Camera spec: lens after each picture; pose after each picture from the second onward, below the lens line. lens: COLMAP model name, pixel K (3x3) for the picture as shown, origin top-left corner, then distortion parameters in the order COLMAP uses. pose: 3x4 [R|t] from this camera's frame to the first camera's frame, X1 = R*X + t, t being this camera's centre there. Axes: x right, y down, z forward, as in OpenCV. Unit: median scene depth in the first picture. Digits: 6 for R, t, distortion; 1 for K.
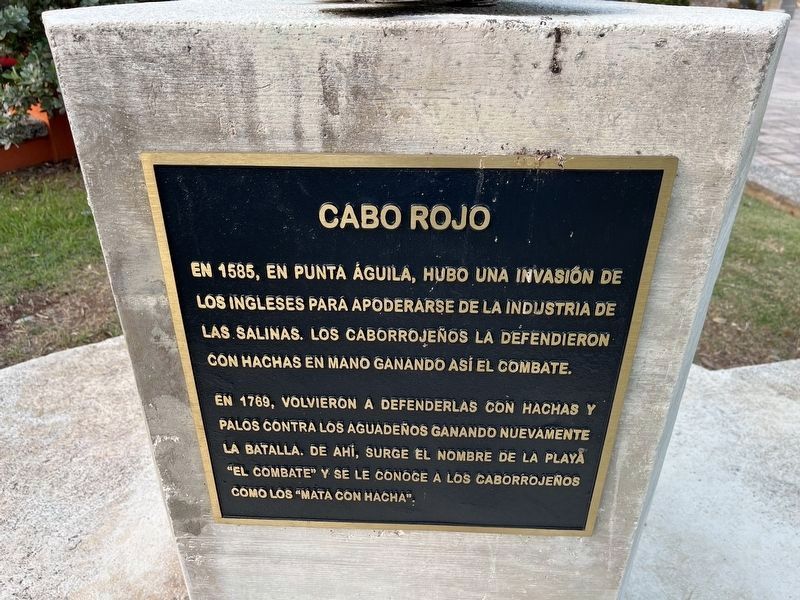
lens RADIAL K [[595.2, 0, 396.9], [0, 595.2, 303.4], [0, 0, 1]] dist [0.016528, -0.013380]
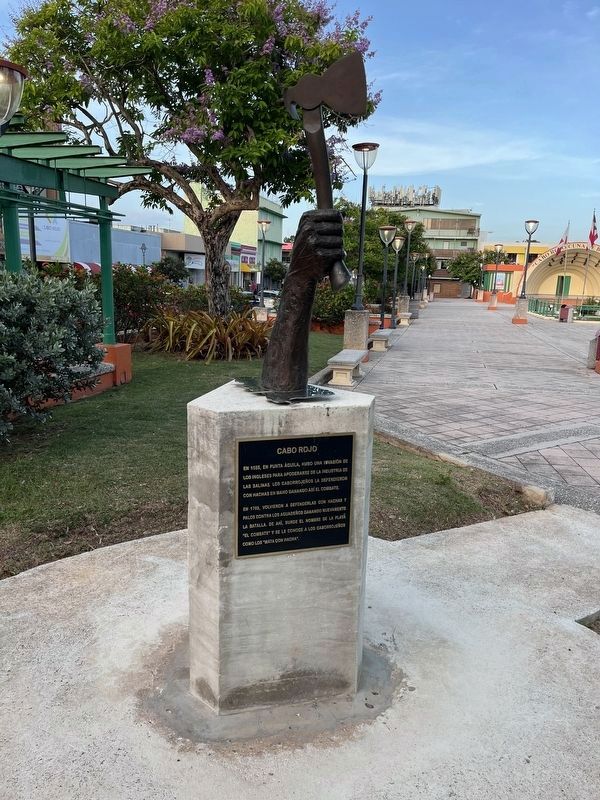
lens RADIAL K [[595.2, 0, 298.5], [0, 595.2, 399.3], [0, 0, 1]] dist [0.016528, -0.013380]
pose [[0.942606, -0.045660, 0.330771, -1.107166], [0.141189, 0.952195, -0.270906, 0.532261], [-0.302589, 0.302059, 0.903991, -2.361089]]
